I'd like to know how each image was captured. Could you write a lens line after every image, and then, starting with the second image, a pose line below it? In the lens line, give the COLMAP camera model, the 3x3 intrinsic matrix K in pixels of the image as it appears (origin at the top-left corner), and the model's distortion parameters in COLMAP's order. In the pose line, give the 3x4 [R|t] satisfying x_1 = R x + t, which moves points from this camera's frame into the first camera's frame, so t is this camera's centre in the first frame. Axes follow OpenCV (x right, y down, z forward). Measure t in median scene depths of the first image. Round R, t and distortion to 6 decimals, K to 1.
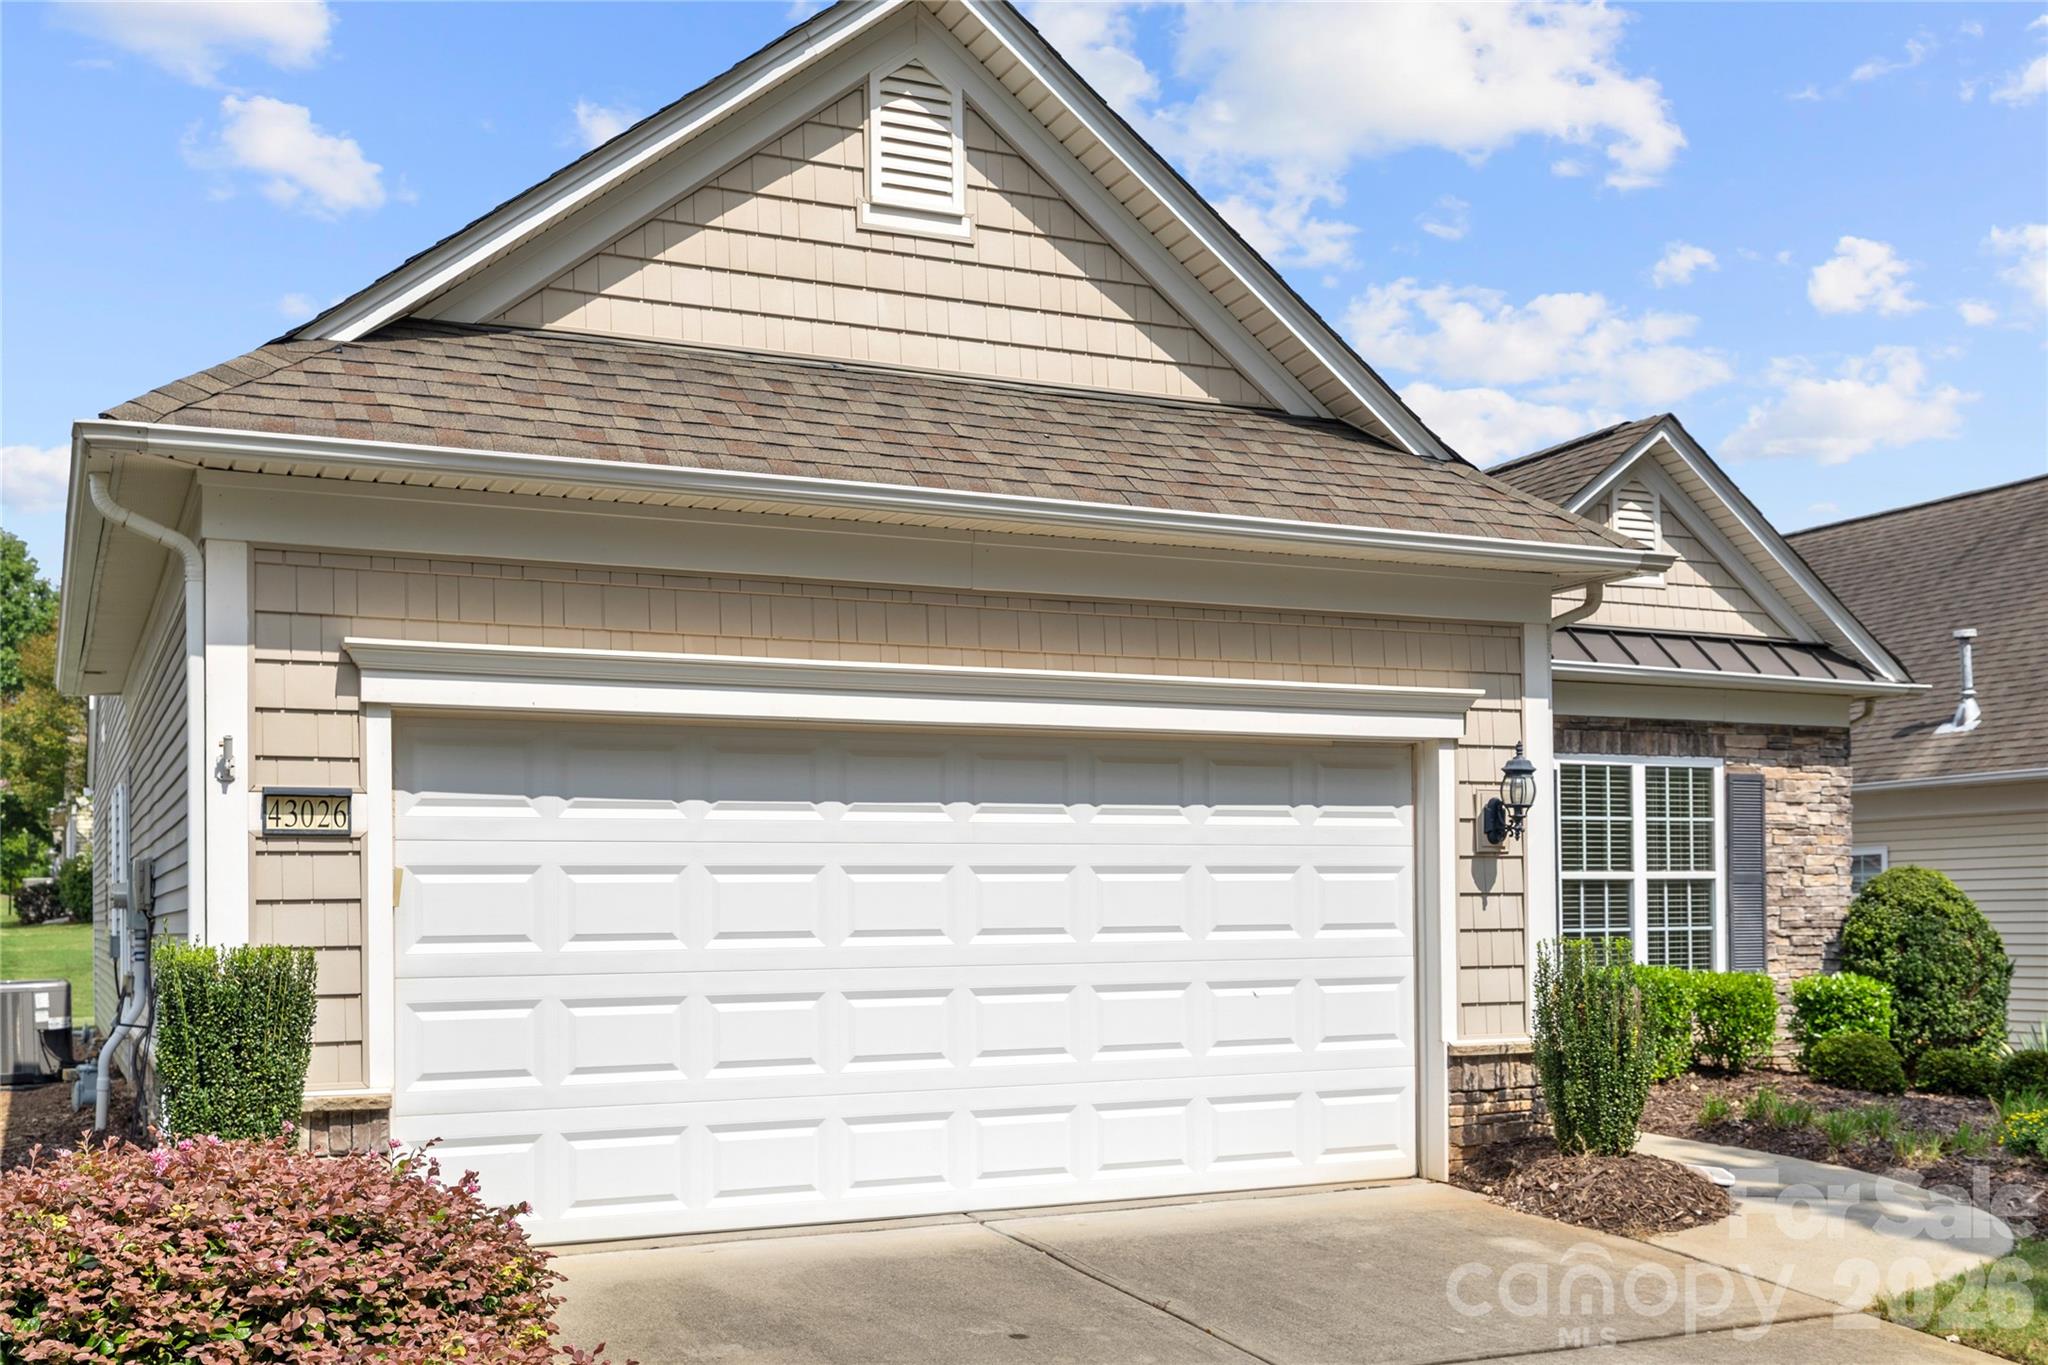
lens RADIAL K [[2050.8, 0, 1012.2], [0, 2050.8, 715.3], [0, 0, 1]] dist [0.009785, 0.018489]
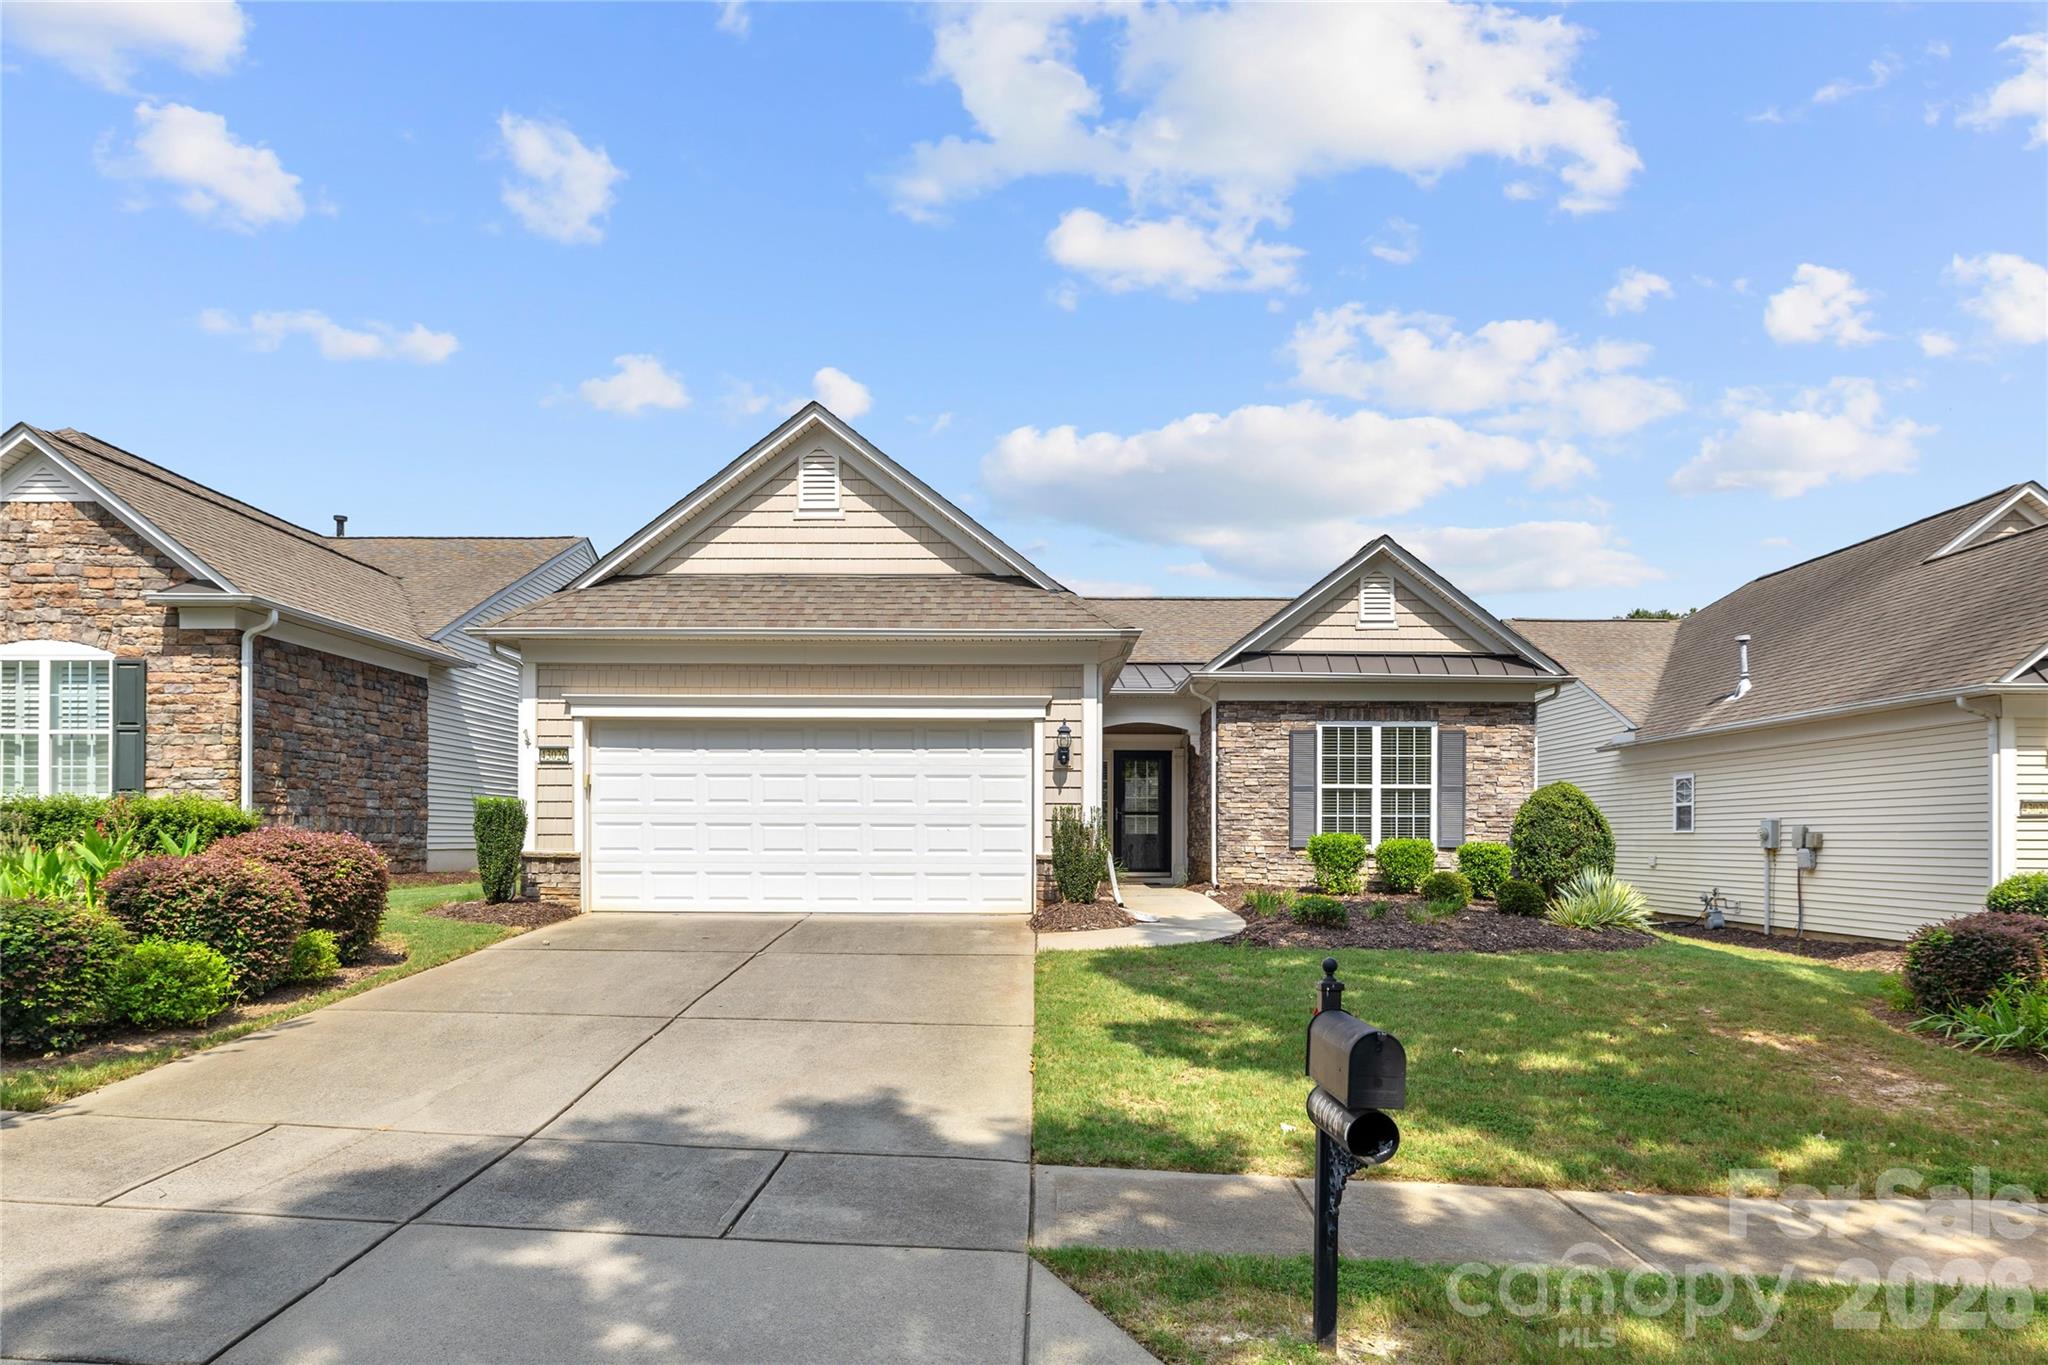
lens RADIAL K [[1296.3, 0, 1033.3], [0, 1296.3, 687.1], [0, 0, 1]] dist [0.002542, 0.000091]
pose [[0.898258, -0.034938, -0.438077, 0.549101], [0.028485, 0.999367, -0.021296, 0.005137], [0.438544, 0.006650, 0.898685, -0.180513]]
